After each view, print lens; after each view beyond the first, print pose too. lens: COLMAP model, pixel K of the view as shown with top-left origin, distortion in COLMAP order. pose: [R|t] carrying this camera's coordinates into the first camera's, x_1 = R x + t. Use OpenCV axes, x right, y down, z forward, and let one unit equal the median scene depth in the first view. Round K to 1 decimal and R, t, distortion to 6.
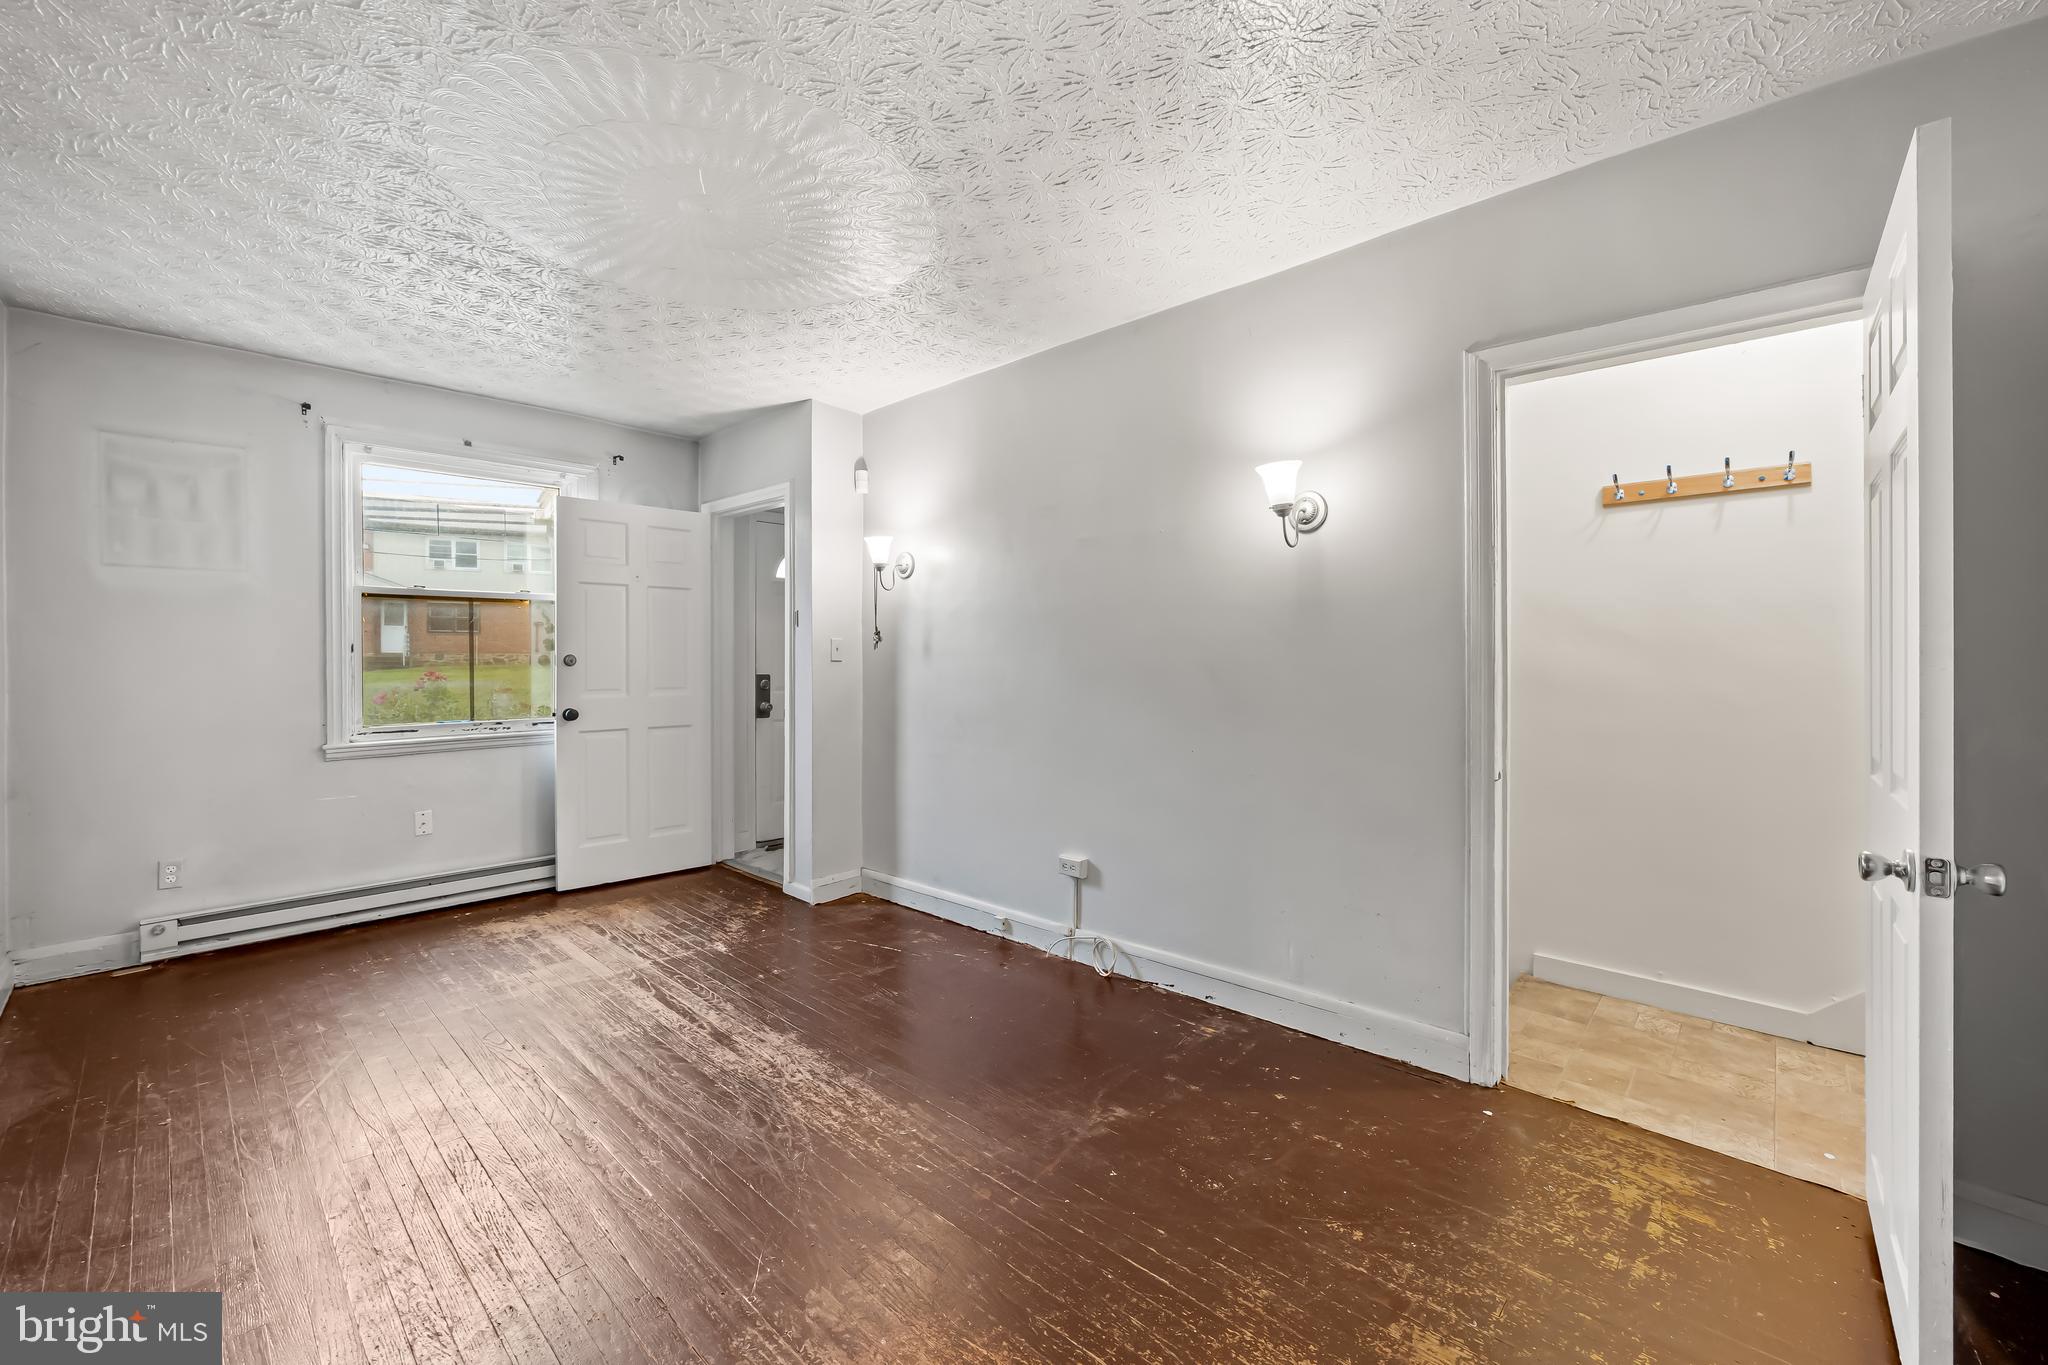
lens RADIAL K [[825.0, 0, 1027.1], [0, 825.0, 668.4], [0, 0, 1]] dist [-0.005860, 0.000528]
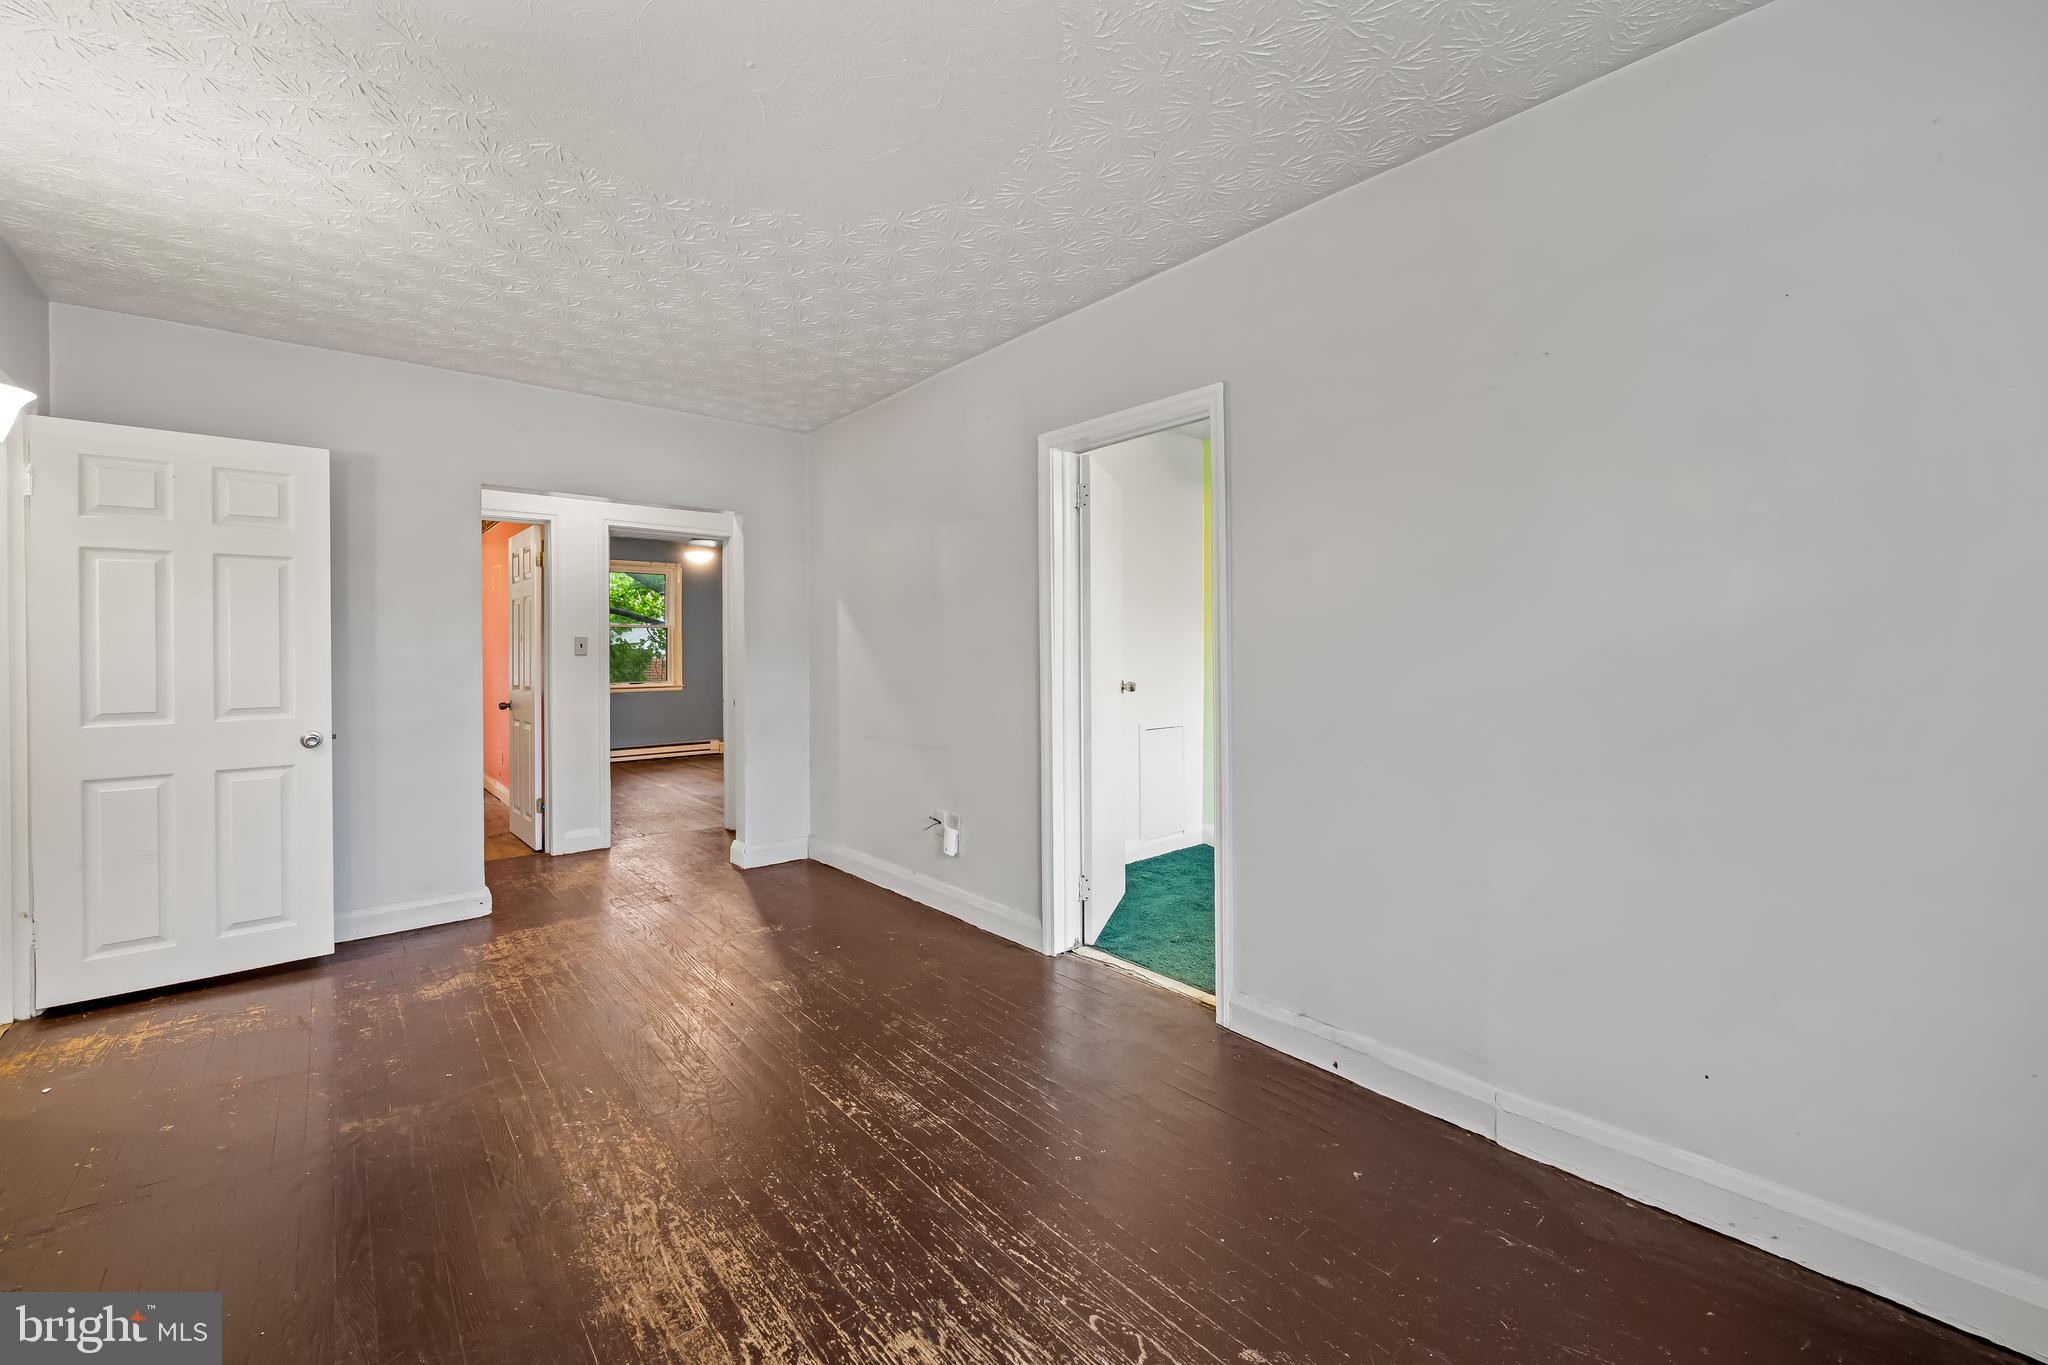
lens RADIAL K [[825.0, 0, 1024.8], [0, 825.0, 651.7], [0, 0, 1]] dist [-0.005860, 0.000528]
pose [[-0.993572, 0.006609, 0.113008, -0.503567], [0.007913, 0.999907, 0.011092, -0.009969], [-0.112924, 0.011915, -0.993532, 1.199749]]
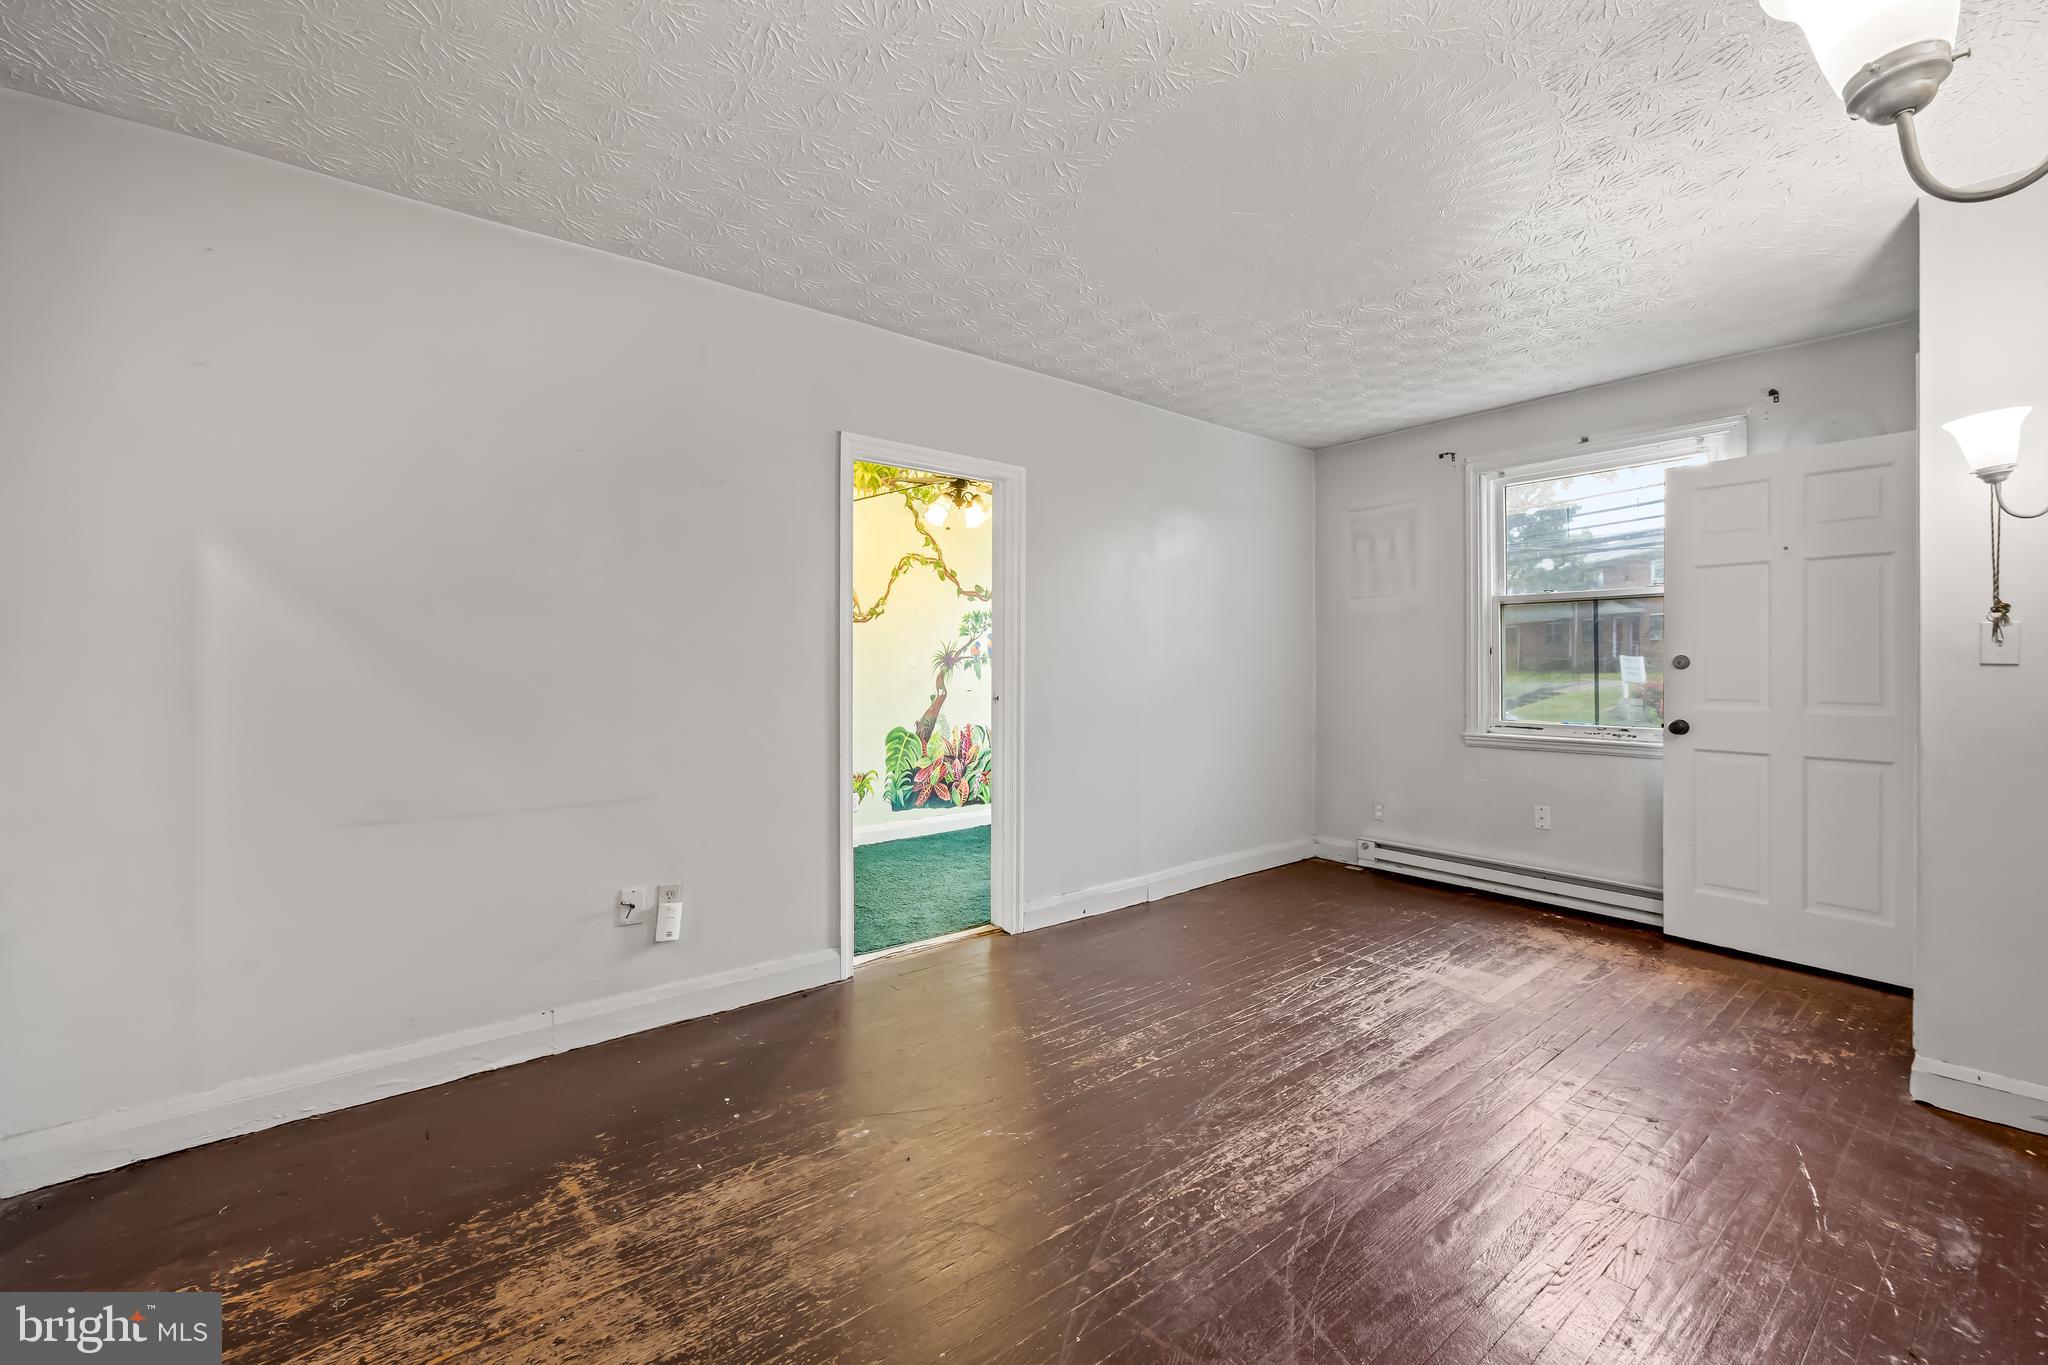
lens RADIAL K [[825.0, 0, 1020.8], [0, 825.0, 661.7], [0, 0, 1]] dist [-0.005860, 0.000528]
pose [[-0.144776, 0.000835, -0.989464, 0.453109], [-0.015070, 0.999882, 0.003048, -0.003483], [0.989350, 0.015352, -0.144746, 0.569017]]
